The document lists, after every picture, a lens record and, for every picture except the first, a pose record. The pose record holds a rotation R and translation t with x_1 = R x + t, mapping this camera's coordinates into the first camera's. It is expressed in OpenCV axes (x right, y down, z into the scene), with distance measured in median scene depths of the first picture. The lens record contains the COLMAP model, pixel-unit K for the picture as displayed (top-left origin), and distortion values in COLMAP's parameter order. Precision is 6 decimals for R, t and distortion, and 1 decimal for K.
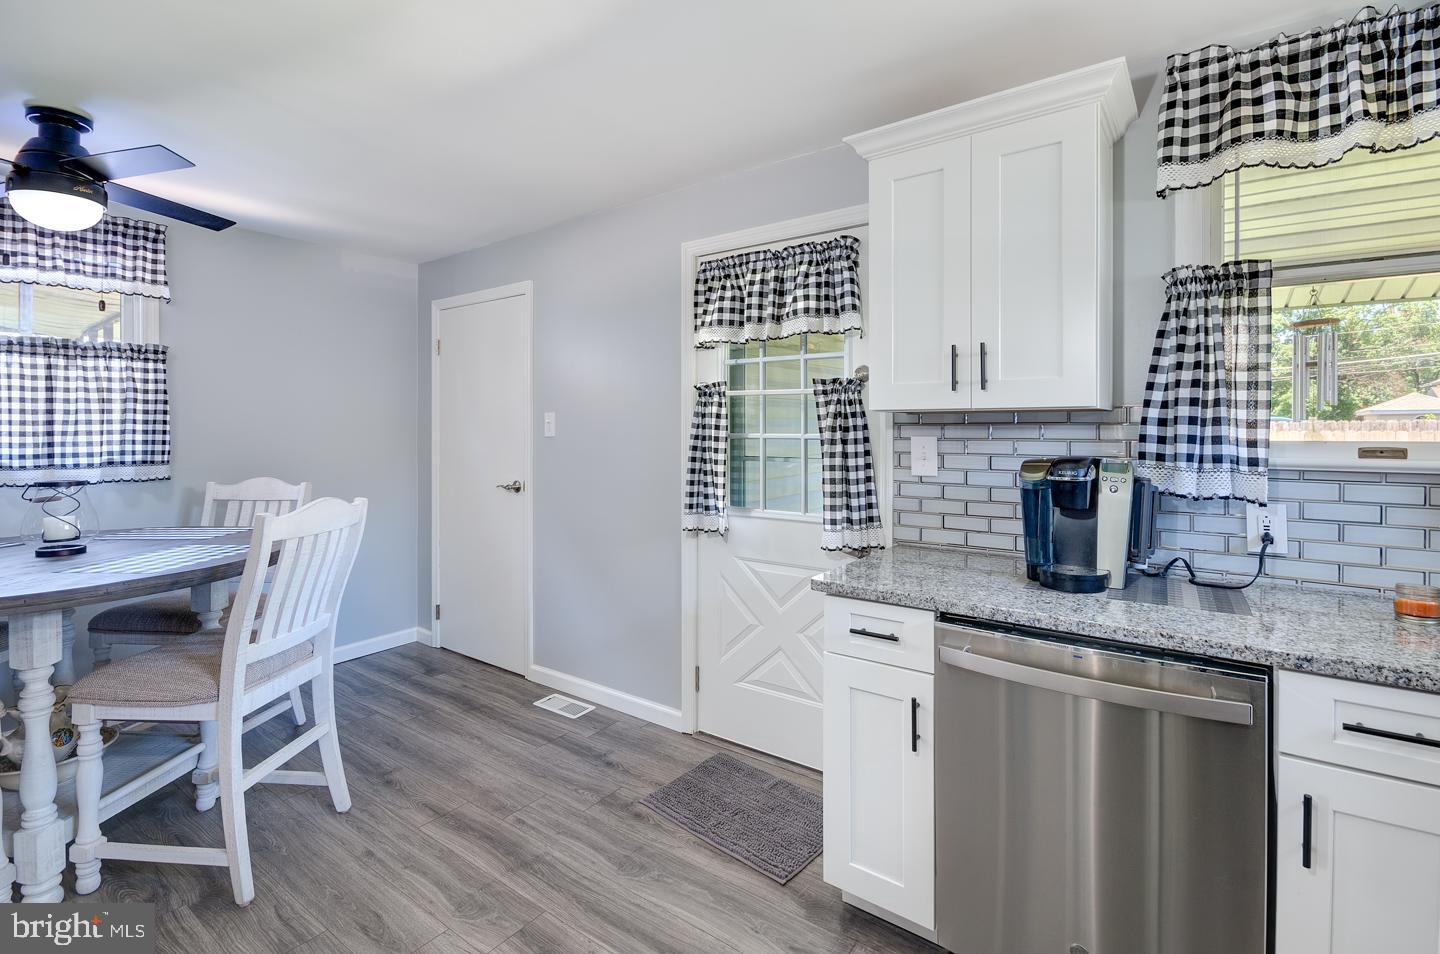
lens RADIAL K [[648.2, 0, 720.2], [0, 648.2, 433.2], [0, 0, 1]] dist [-0.000213, -0.000162]
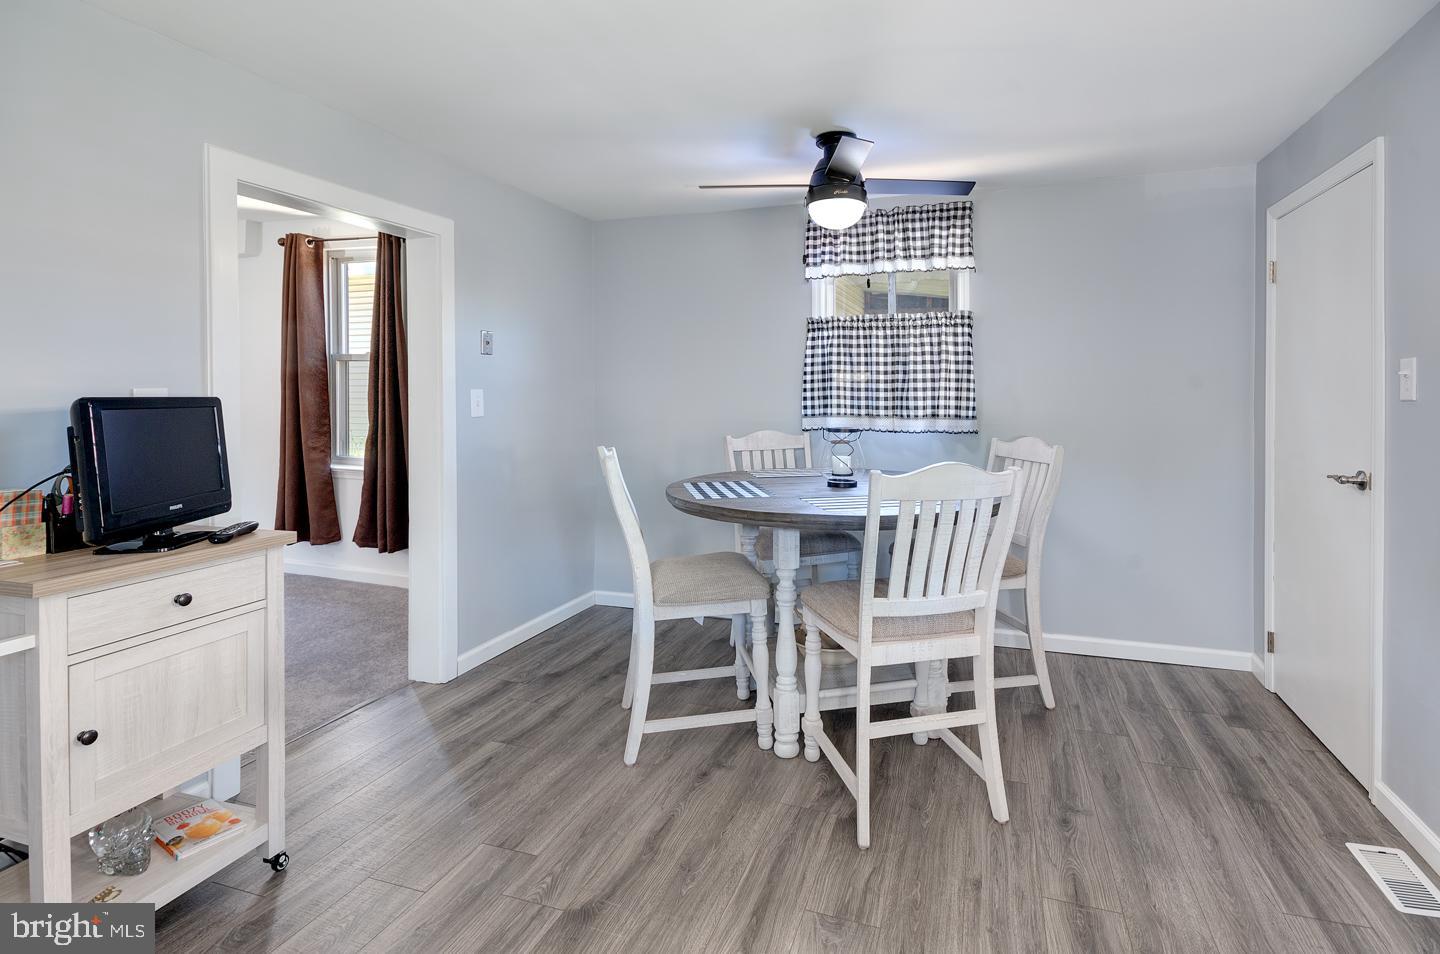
lens RADIAL K [[696.1, 0, 720.2], [0, 696.1, 391.1], [0, 0, 1]] dist [-0.000729, 0.000121]
pose [[0.328197, 0.005438, -0.944594, 0.121539], [-0.008806, 0.999958, 0.002697, 0.001195], [0.944568, 0.007433, 0.328231, 0.223338]]
